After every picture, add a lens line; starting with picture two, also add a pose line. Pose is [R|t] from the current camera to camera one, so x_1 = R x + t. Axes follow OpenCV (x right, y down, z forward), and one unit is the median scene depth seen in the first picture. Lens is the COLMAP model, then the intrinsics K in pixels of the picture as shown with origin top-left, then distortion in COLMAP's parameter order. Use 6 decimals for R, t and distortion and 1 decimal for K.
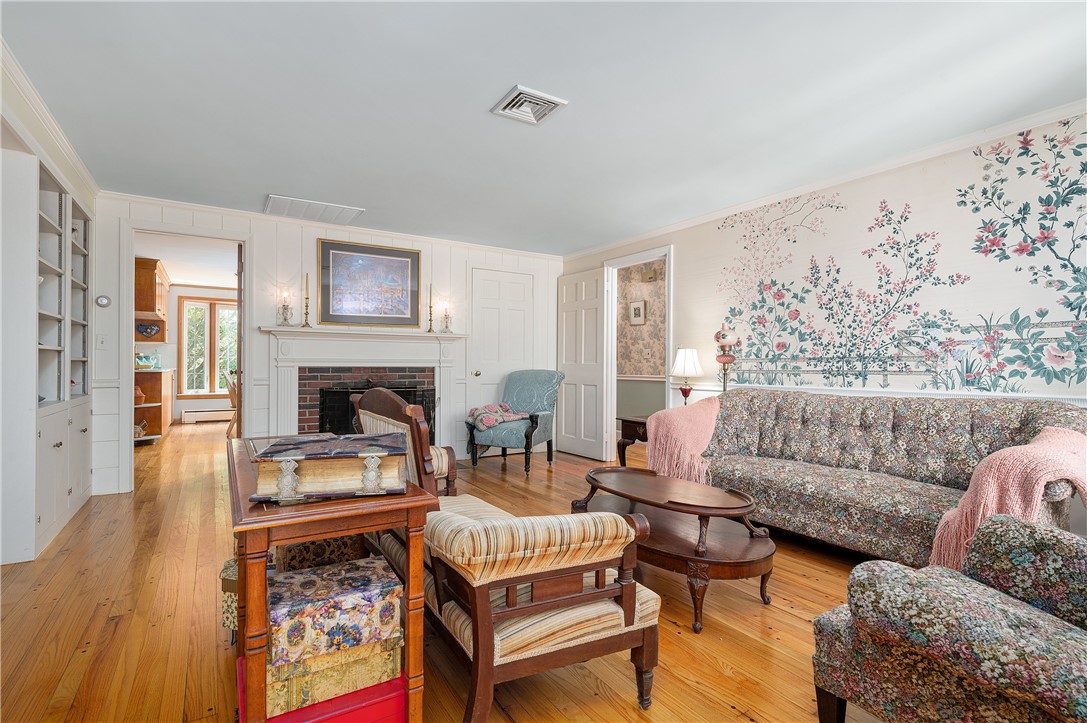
lens RADIAL K [[526.9, 0, 537.8], [0, 526.9, 362.7], [0, 0, 1]] dist [-0.004547, 0.000553]
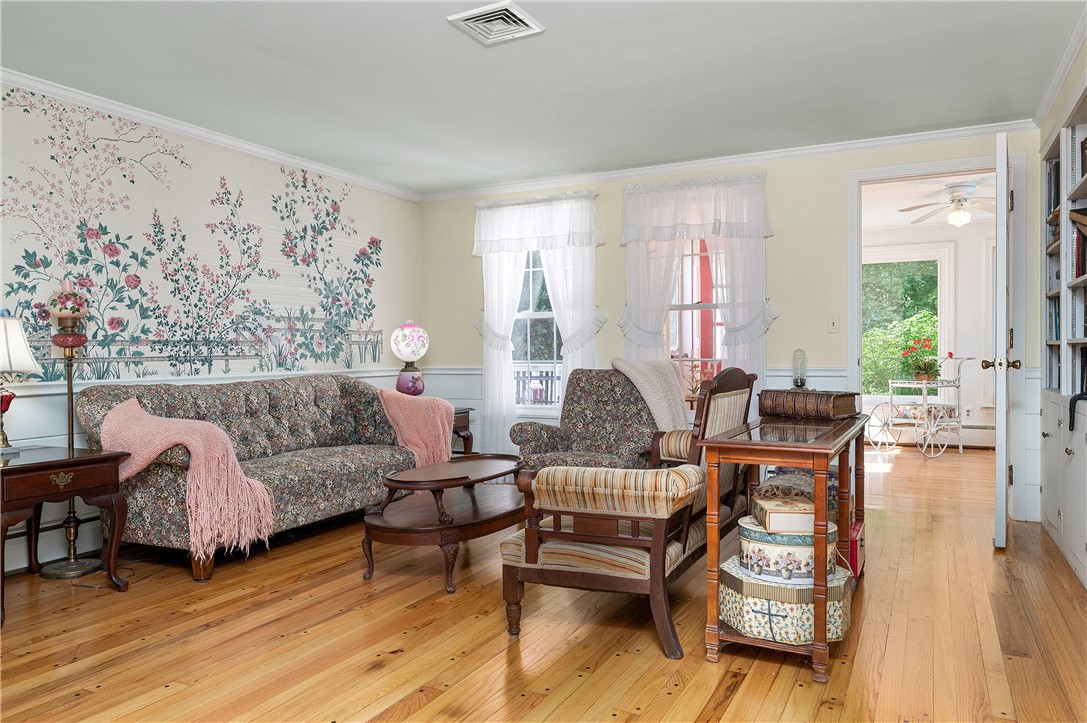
lens RADIAL K [[769.1, 0, 544.8], [0, 769.1, 362.0], [0, 0, 1]] dist [-0.003912, -0.000530]
pose [[-0.526821, -0.010924, 0.849906, -0.823500], [0.002189, 0.999897, 0.014208, 0.008226], [-0.849973, 0.009346, -0.526743, 1.221233]]
